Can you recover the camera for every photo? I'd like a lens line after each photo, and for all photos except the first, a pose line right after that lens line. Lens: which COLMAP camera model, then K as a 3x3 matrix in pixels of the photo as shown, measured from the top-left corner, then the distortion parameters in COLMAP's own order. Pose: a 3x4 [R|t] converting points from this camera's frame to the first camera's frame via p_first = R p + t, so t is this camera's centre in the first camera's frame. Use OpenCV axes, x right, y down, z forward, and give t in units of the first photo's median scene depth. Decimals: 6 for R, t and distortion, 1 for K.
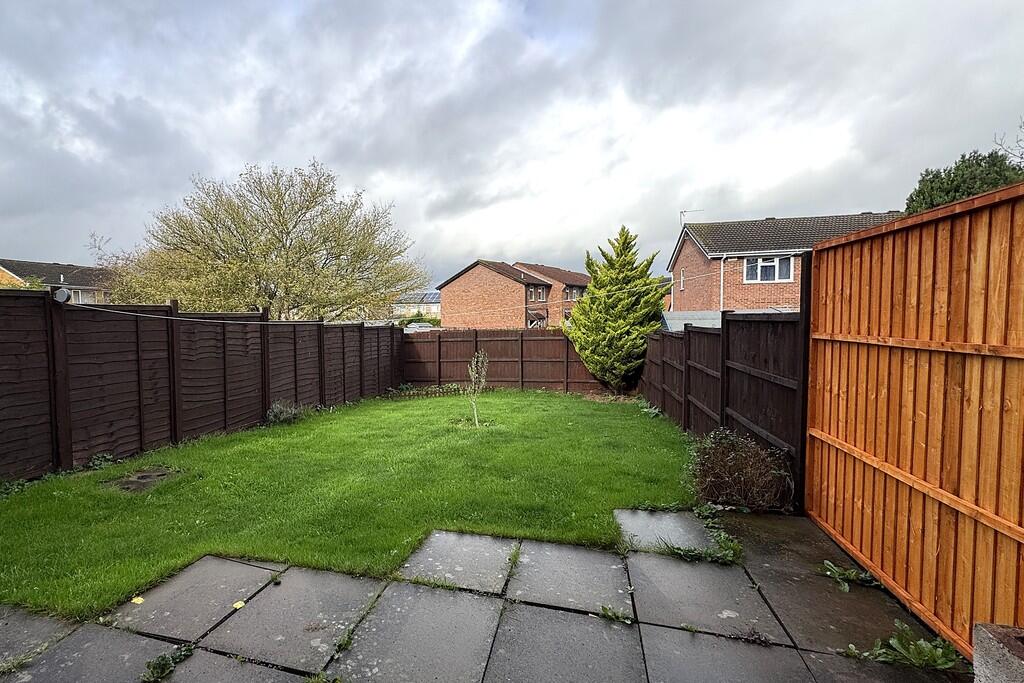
lens RADIAL K [[484.2, 0, 426.1], [0, 484.2, 341.3], [0, 0, 1]] dist [-0.002546, 0.000862]
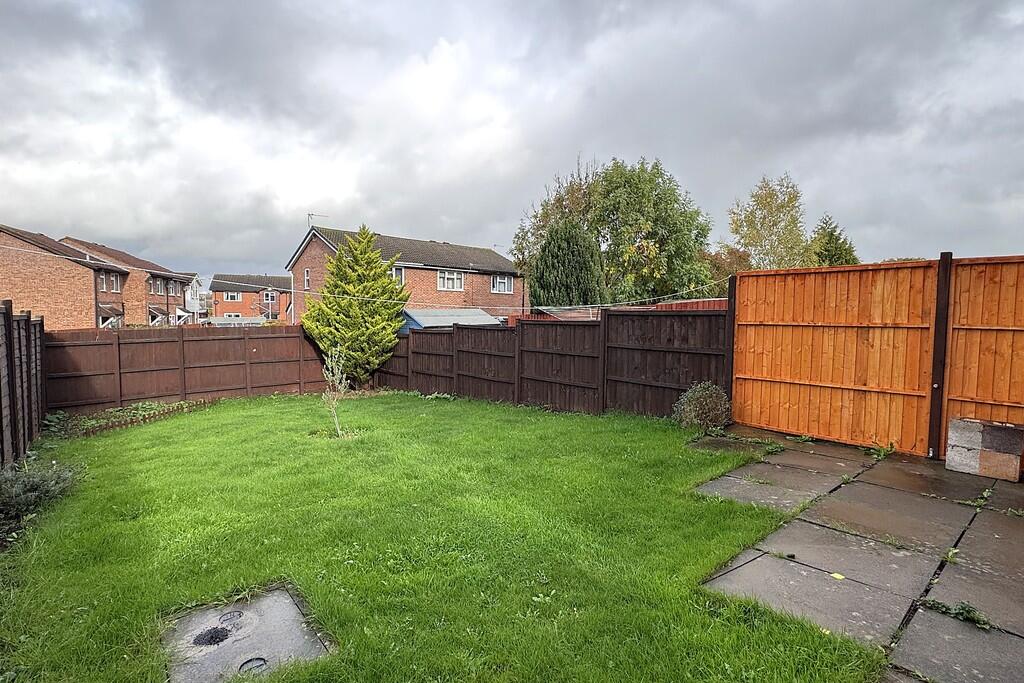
lens RADIAL K [[484.2, 0, 509.2], [0, 484.2, 341.8], [0, 0, 1]] dist [-0.002546, 0.000862]
pose [[0.534683, -0.030013, 0.844520, -0.555664], [0.028031, 0.999449, 0.017771, 0.002348], [-0.844588, 0.014171, 0.535229, 0.354751]]
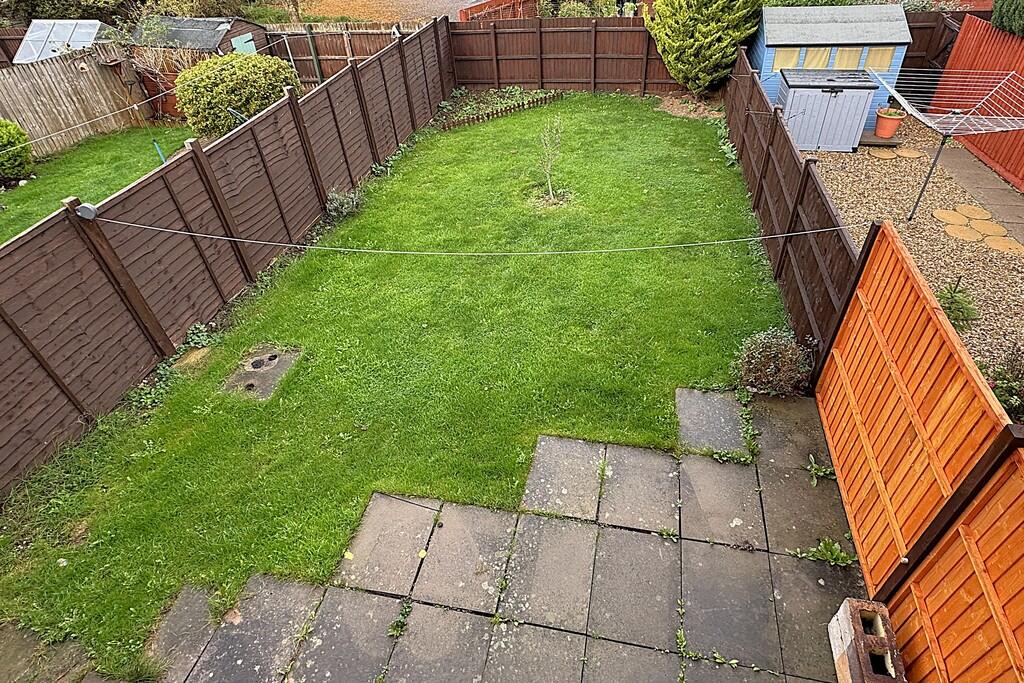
lens RADIAL K [[544.5, 0, 544.9], [0, 544.5, 286.2], [0, 0, 1]] dist [-0.000842, -0.000396]
pose [[0.991132, -0.095181, 0.092727, -0.031415], [0.025450, 0.820865, 0.570555, -0.368744], [-0.130422, -0.563136, 0.816008, 0.017399]]
